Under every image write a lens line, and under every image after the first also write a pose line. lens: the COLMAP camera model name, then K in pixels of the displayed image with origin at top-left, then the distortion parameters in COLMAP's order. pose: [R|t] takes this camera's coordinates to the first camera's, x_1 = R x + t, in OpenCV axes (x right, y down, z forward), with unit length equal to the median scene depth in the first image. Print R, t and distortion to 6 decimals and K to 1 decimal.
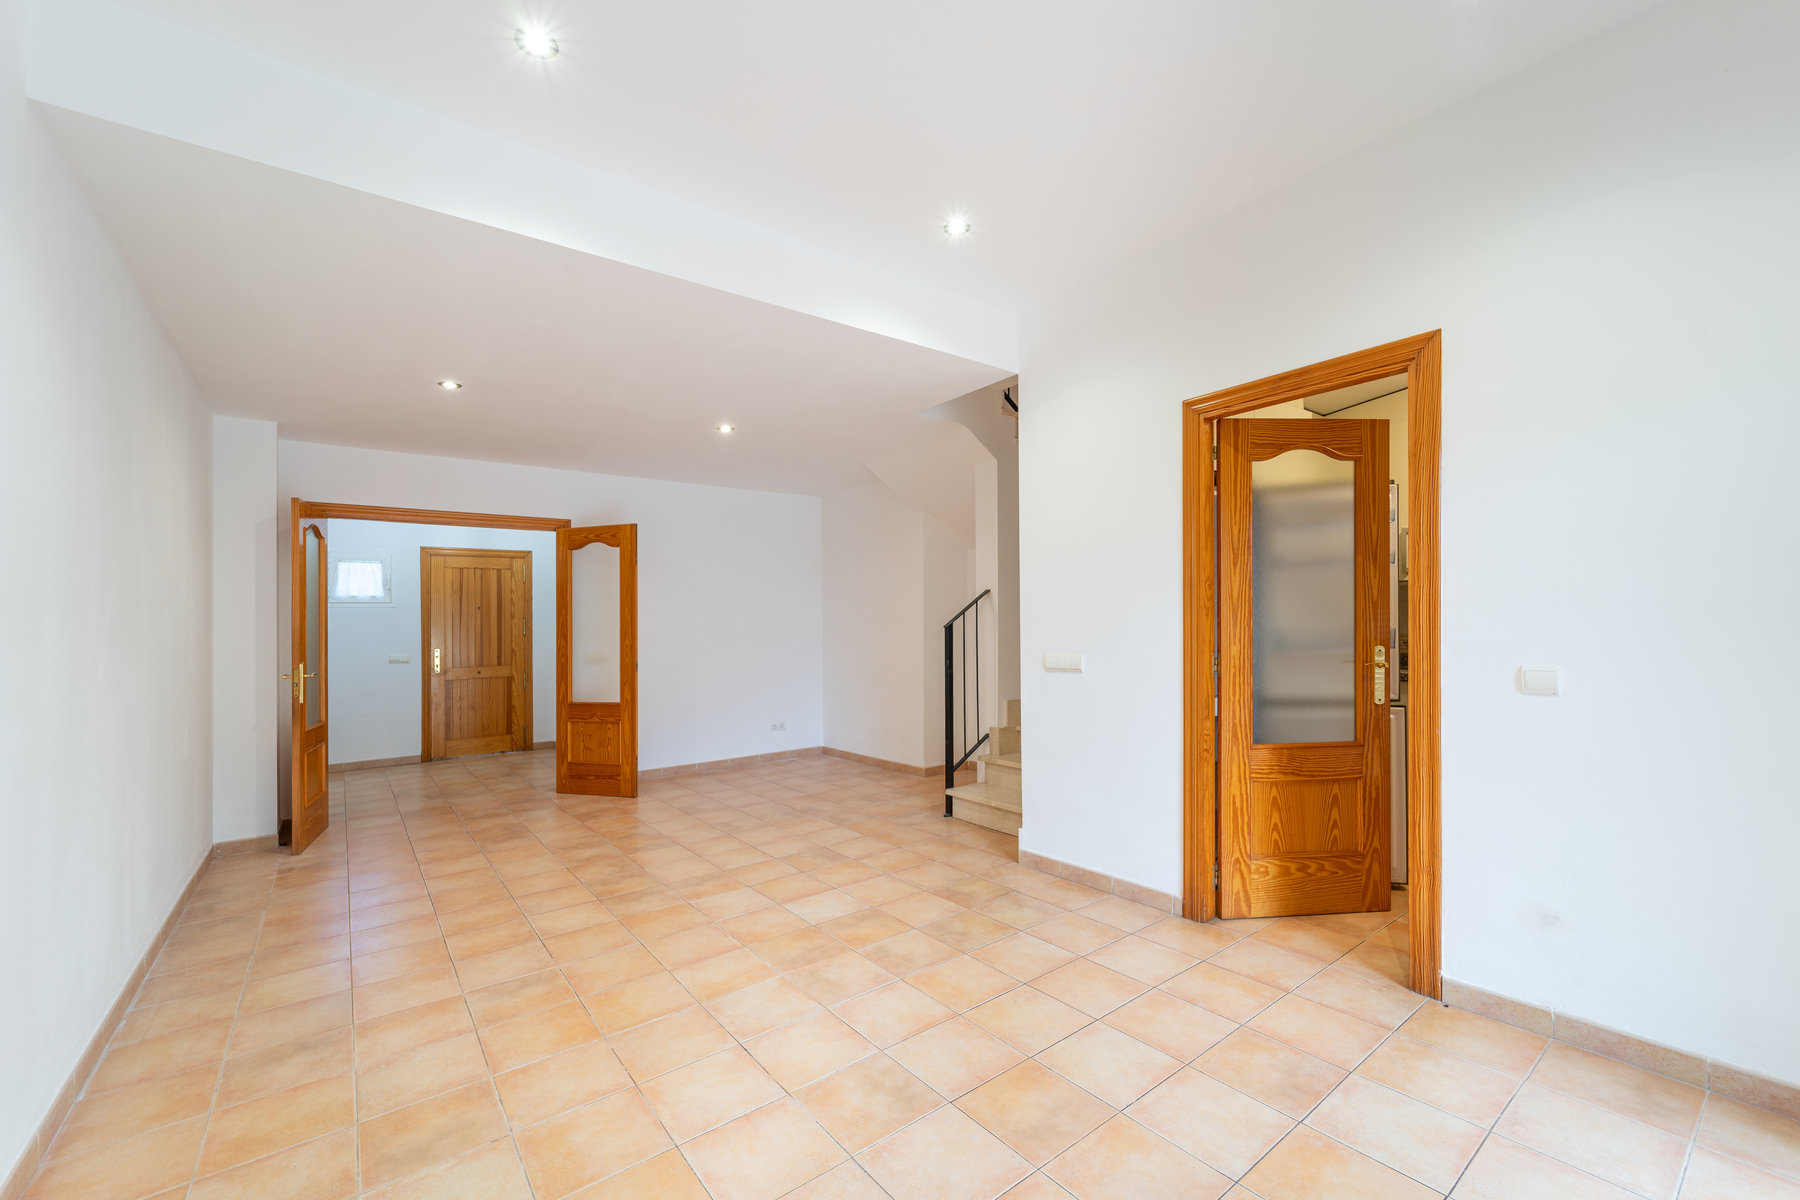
lens RADIAL K [[727.9, 0, 909.0], [0, 727.9, 615.9], [0, 0, 1]] dist [-0.000849, -0.000210]
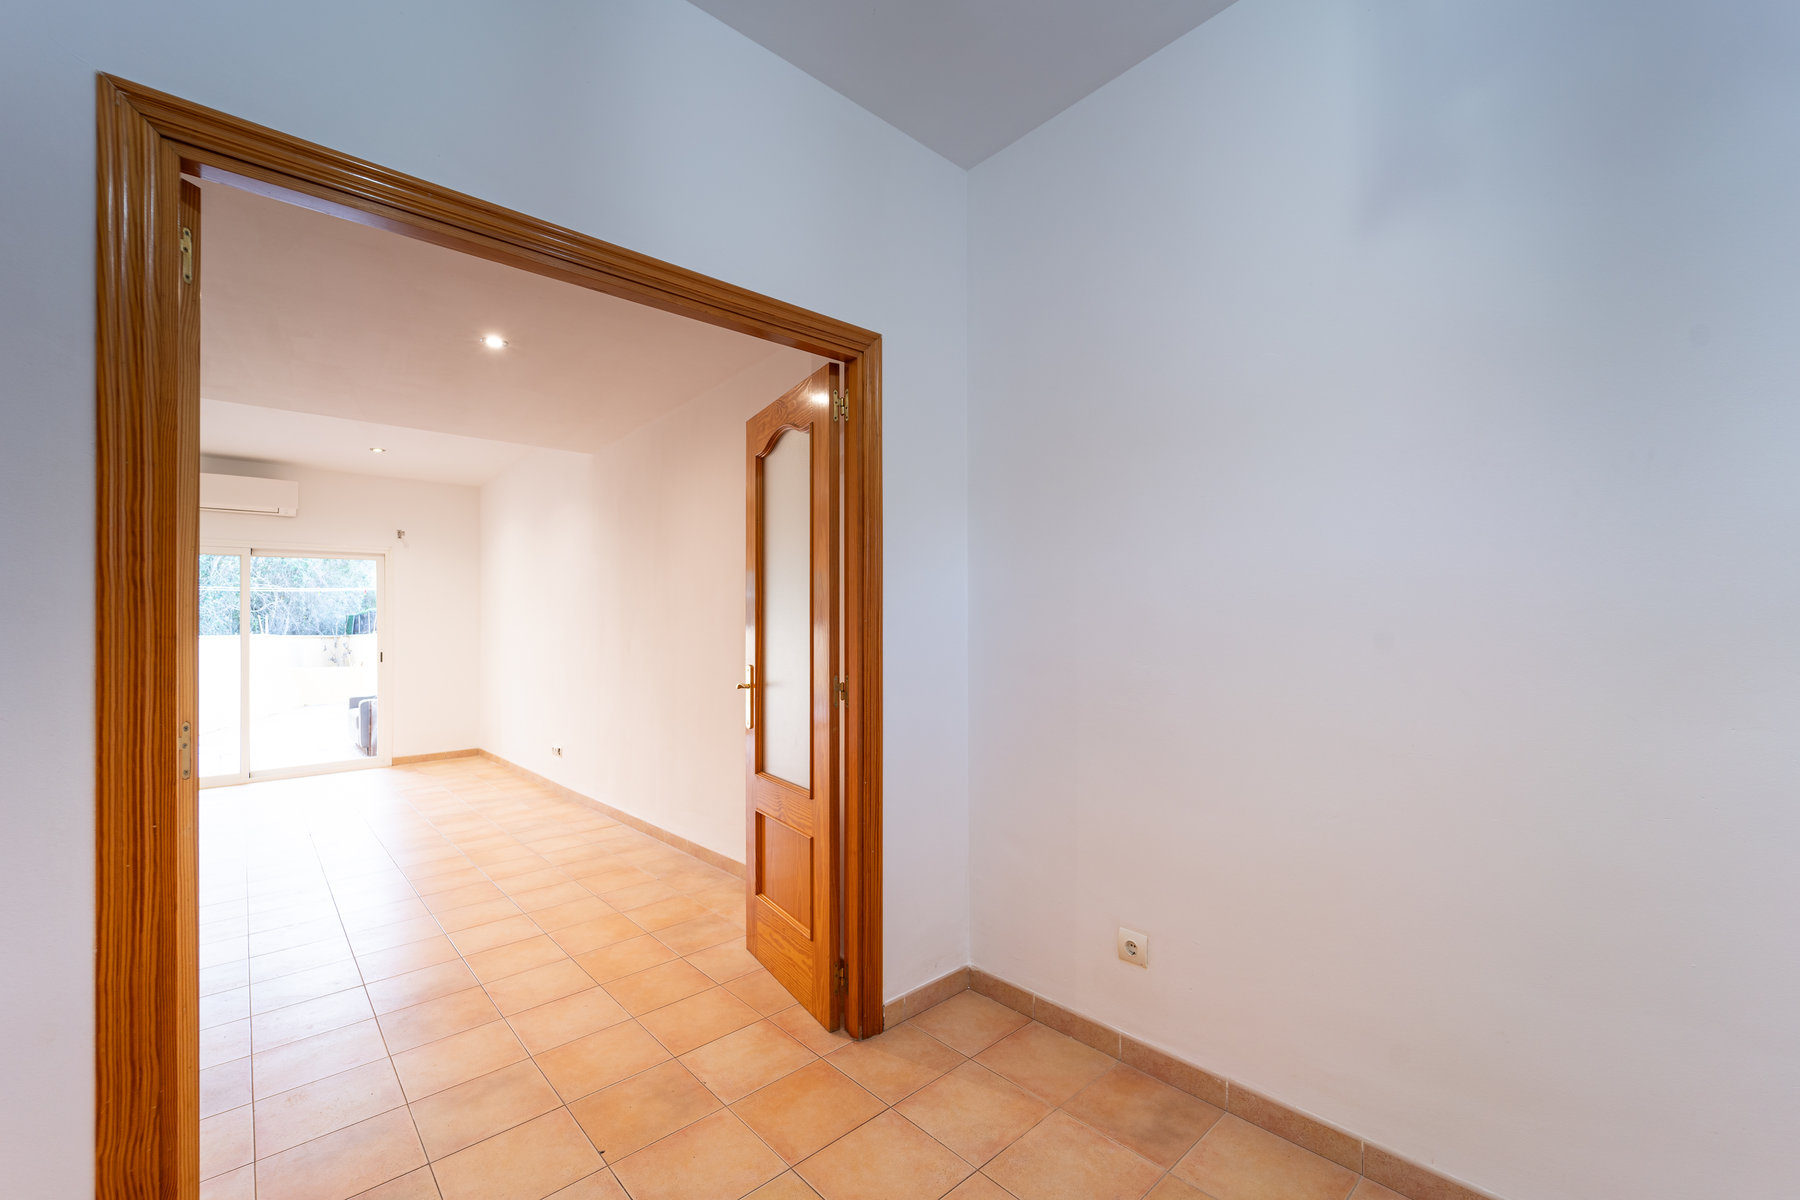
lens RADIAL K [[725.5, 0, 910.4], [0, 725.5, 619.2], [0, 0, 1]] dist [-0.000851, -0.000346]
pose [[-0.995673, 0.042424, -0.082676, -1.334716], [0.044744, 0.998649, -0.026419, 0.067840], [0.081443, -0.030004, -0.996226, 2.387426]]
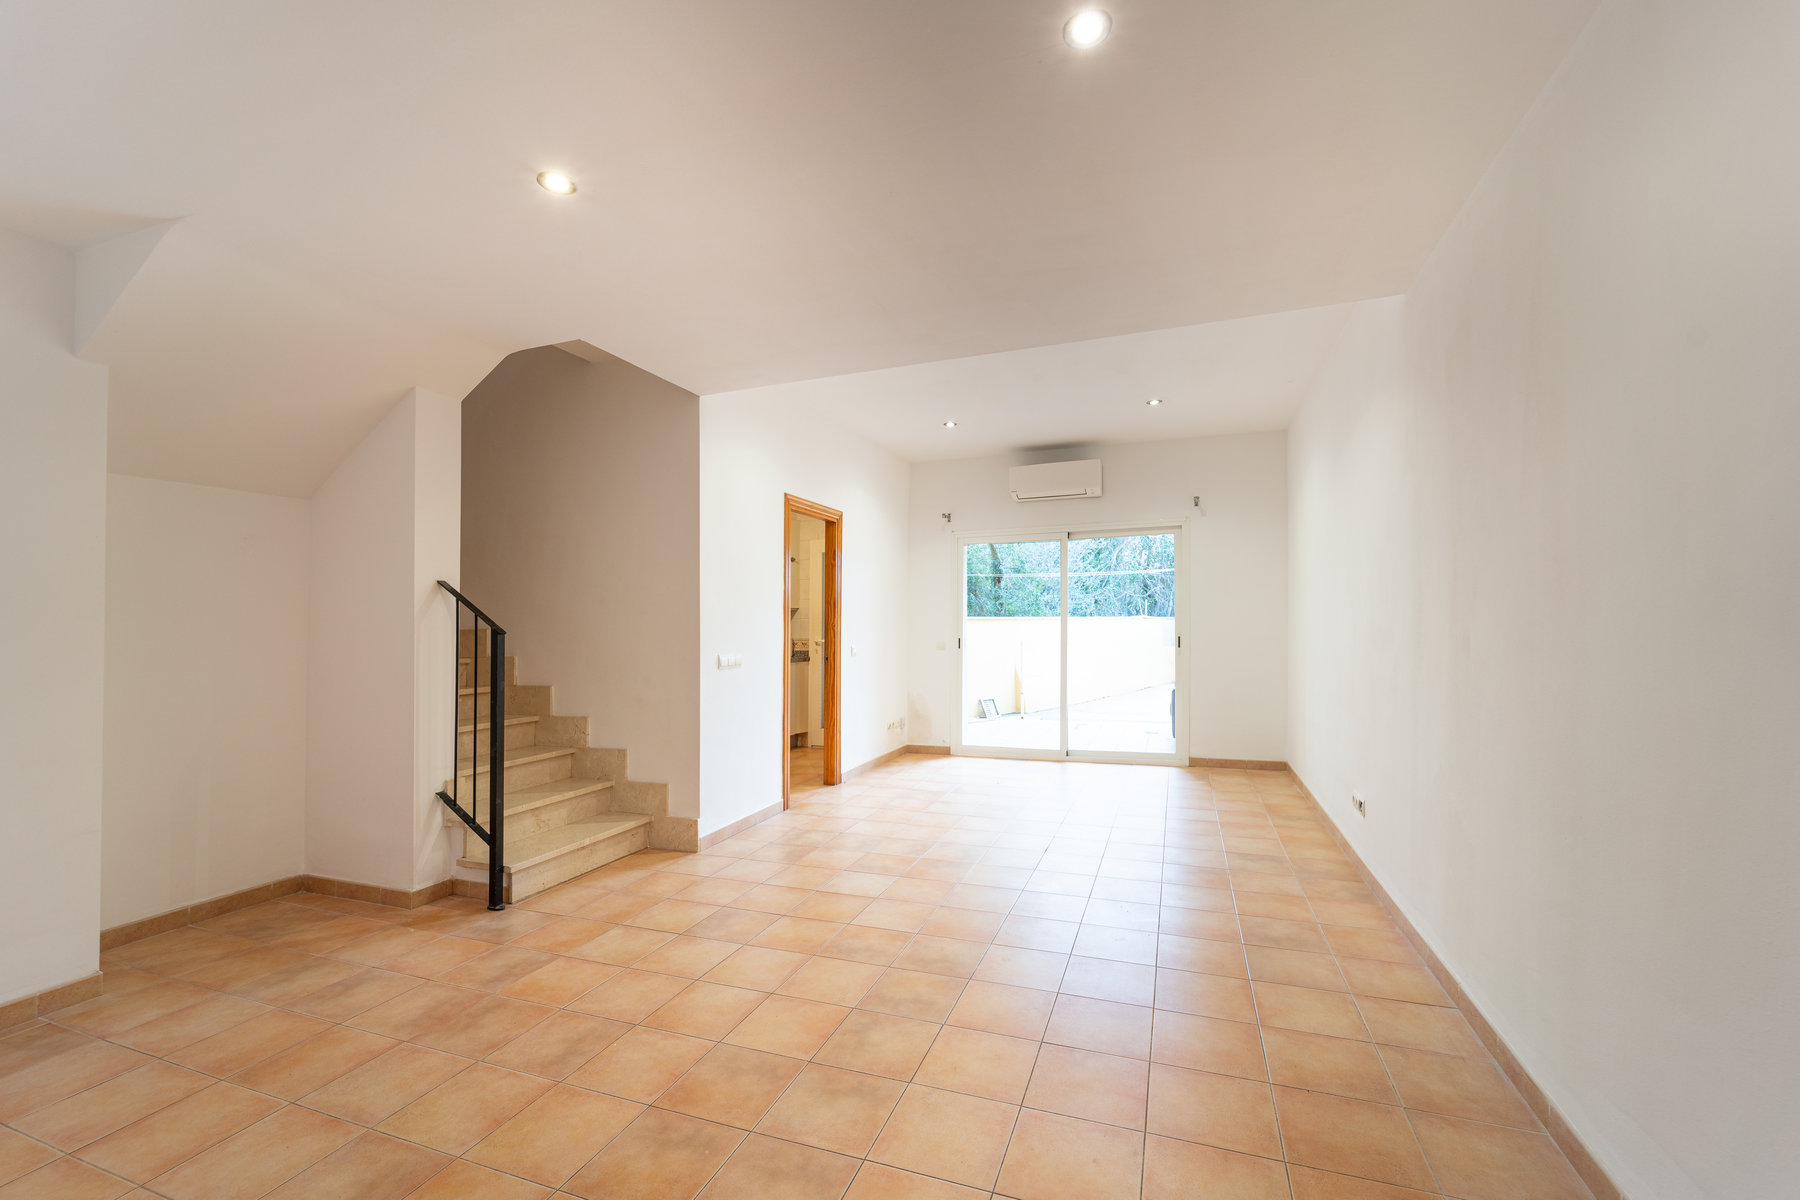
lens RADIAL K [[727.9, 0, 909.0], [0, 727.9, 615.9], [0, 0, 1]] dist [-0.000849, -0.000210]
pose [[-0.524437, 0.040769, 0.850473, -1.193370], [0.012770, 0.999117, -0.040020, 0.049561], [-0.851354, -0.010128, -0.524494, 1.652889]]
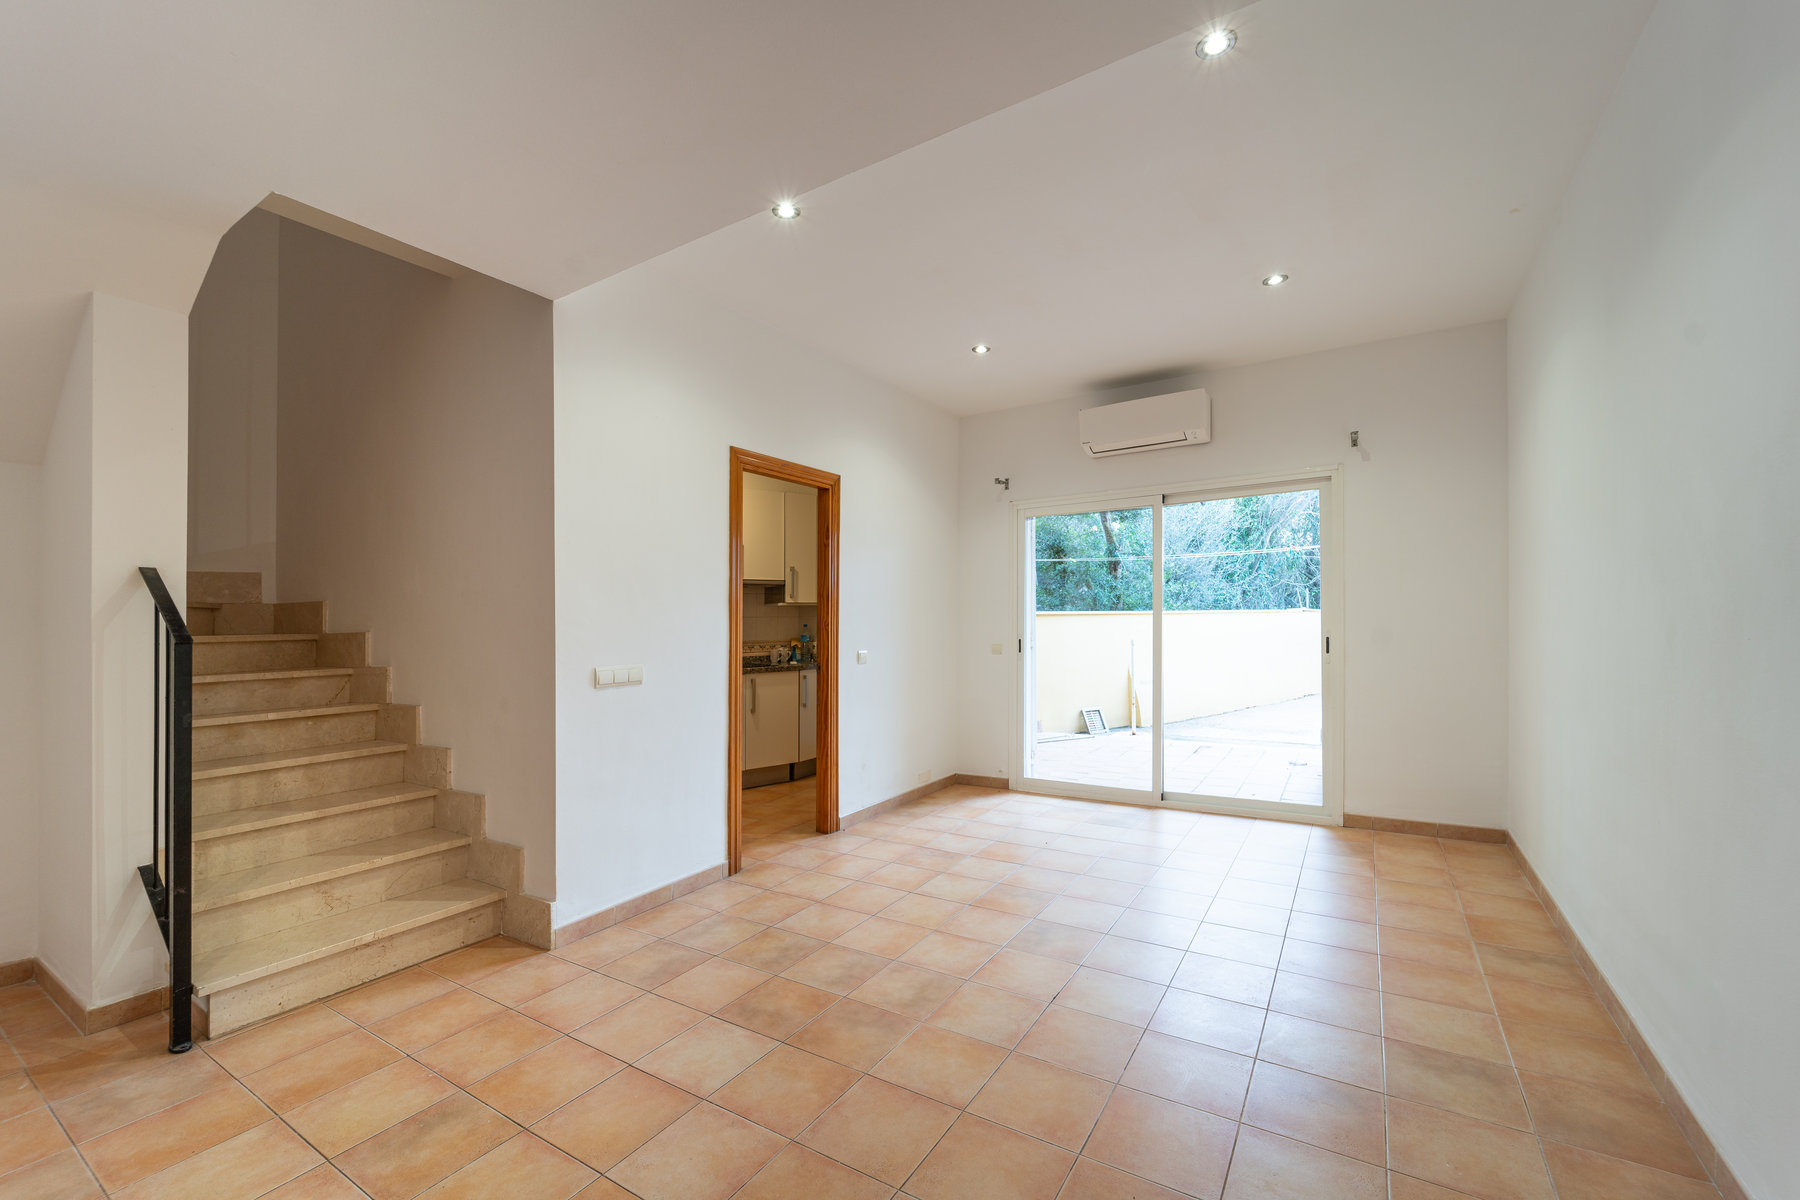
lens RADIAL K [[725.5, 0, 910.4], [0, 725.5, 619.2], [0, 0, 1]] dist [-0.000851, -0.000346]
pose [[-0.341738, 0.034506, 0.939162, -0.881685], [0.013189, 0.999403, -0.031920, 0.033564], [-0.939703, 0.001478, -0.341989, 1.152302]]
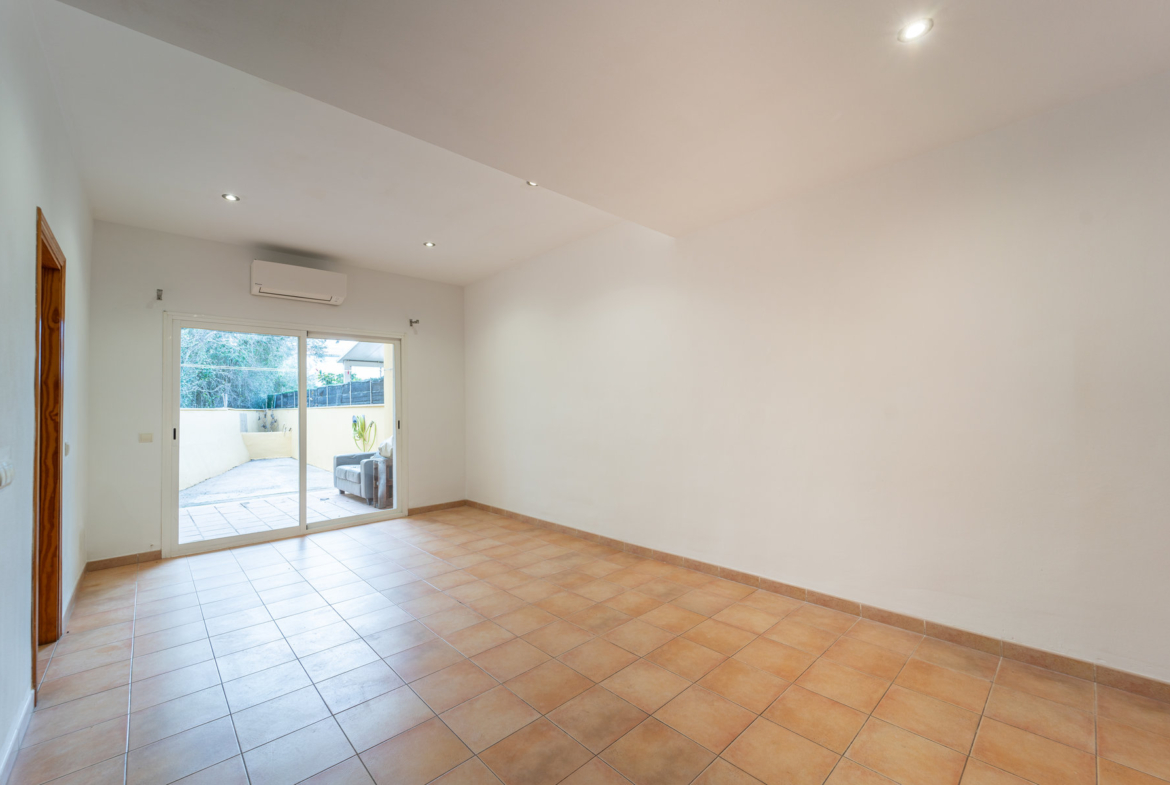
lens RADIAL K [[470.8, 0, 583.5], [0, 470.8, 396.7], [0, 0, 1]] dist [-0.000954, -0.000097]
pose [[-0.995619, 0.039572, -0.084714, -0.359131], [0.042592, 0.998509, -0.034146, 0.035359], [0.083237, -0.037605, -0.995820, 1.774062]]
